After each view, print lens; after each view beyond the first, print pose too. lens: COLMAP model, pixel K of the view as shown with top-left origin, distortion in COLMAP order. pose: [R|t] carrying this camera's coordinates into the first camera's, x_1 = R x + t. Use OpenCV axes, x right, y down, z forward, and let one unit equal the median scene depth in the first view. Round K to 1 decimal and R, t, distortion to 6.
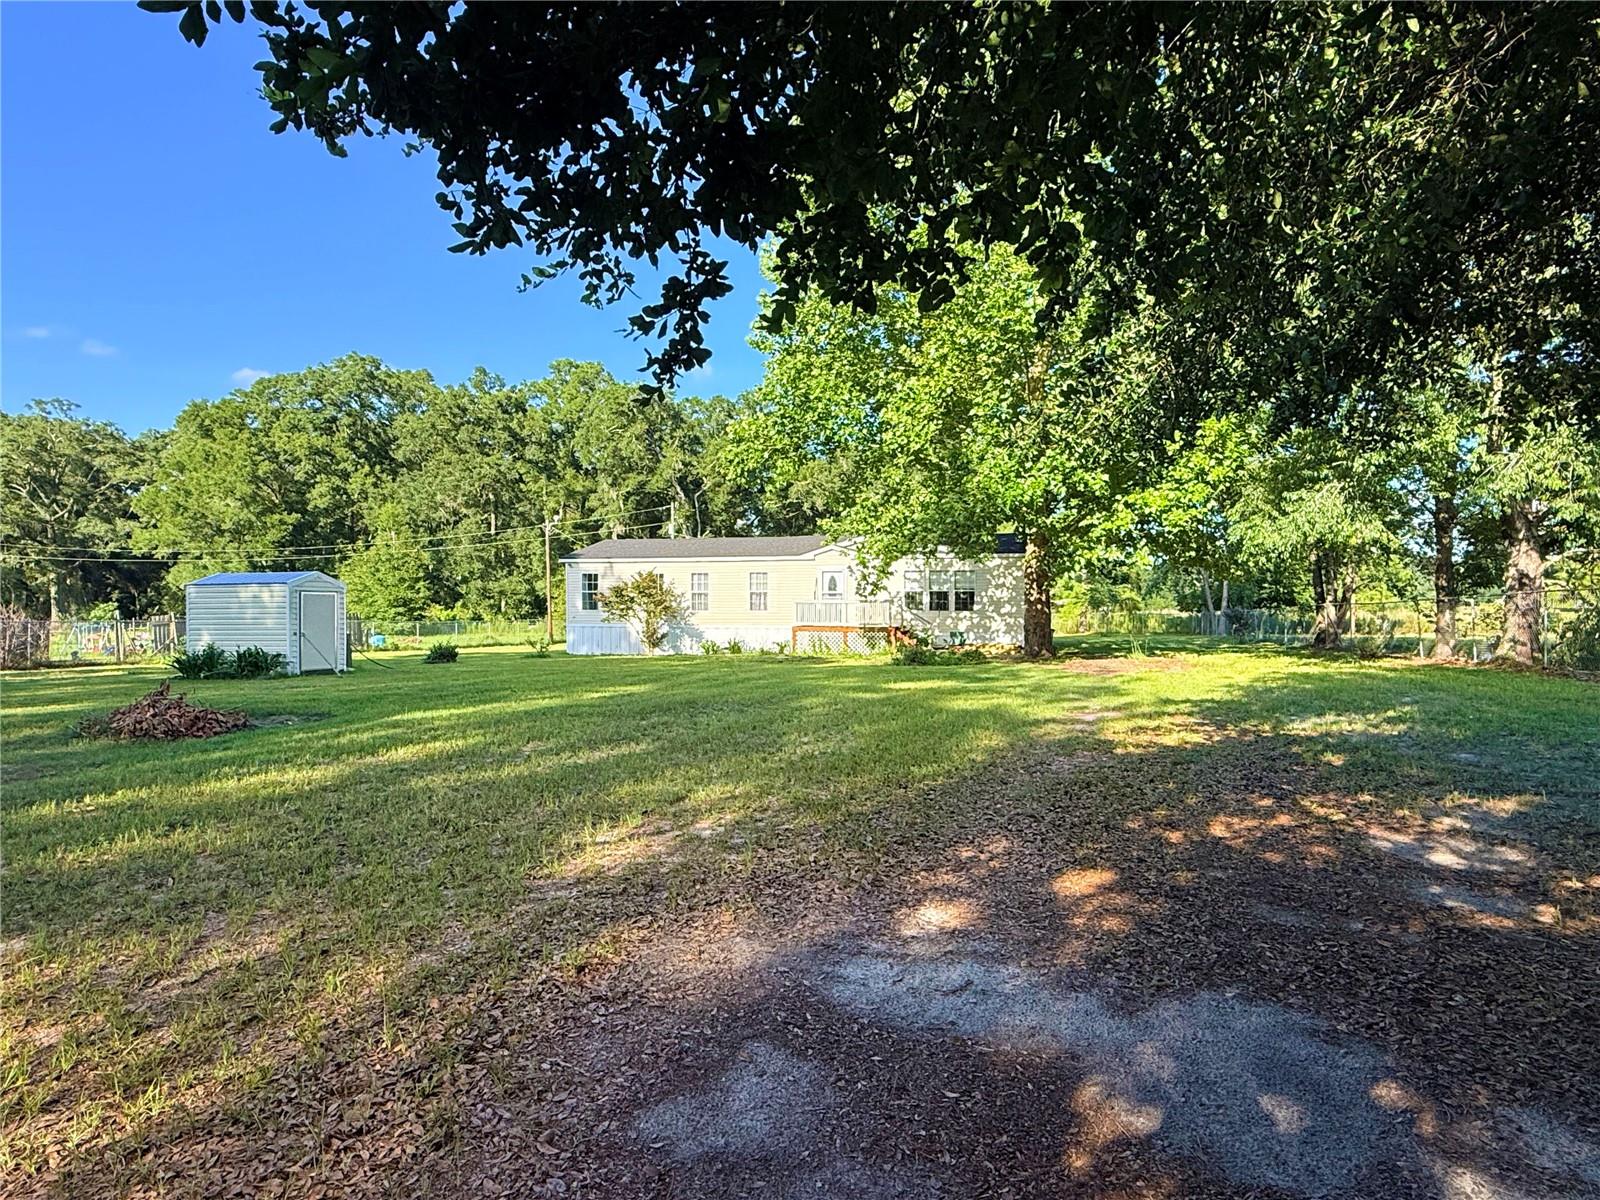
lens RADIAL K [[1035.2, 0, 797.8], [0, 1035.2, 601.8], [0, 0, 1]] dist [0.005405, 0.001149]
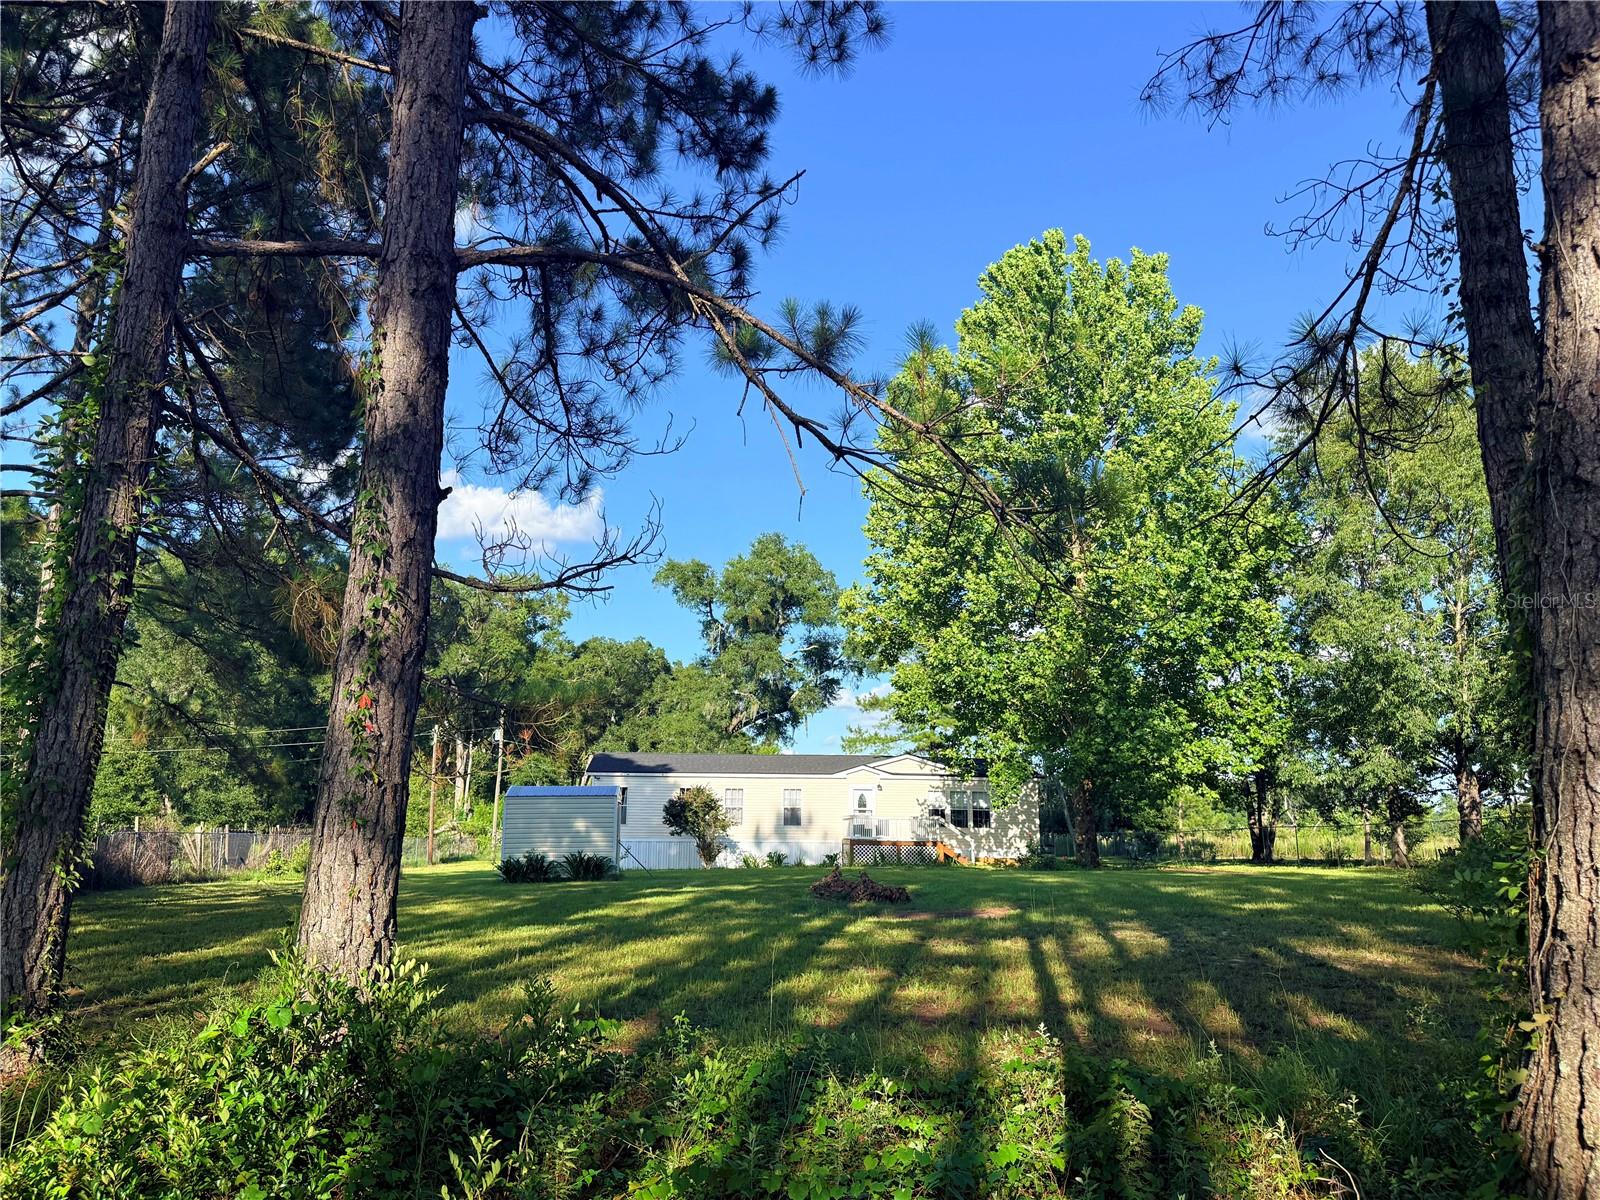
lens RADIAL K [[1327.1, 0, 809.5], [0, 1327.1, 545.7], [0, 0, 1]] dist [0.025960, -0.019110]
pose [[0.935636, 0.080199, 0.343734, -0.634895], [-0.007771, 0.978289, -0.207101, 0.011771], [-0.352880, 0.191100, 0.915946, -0.392373]]
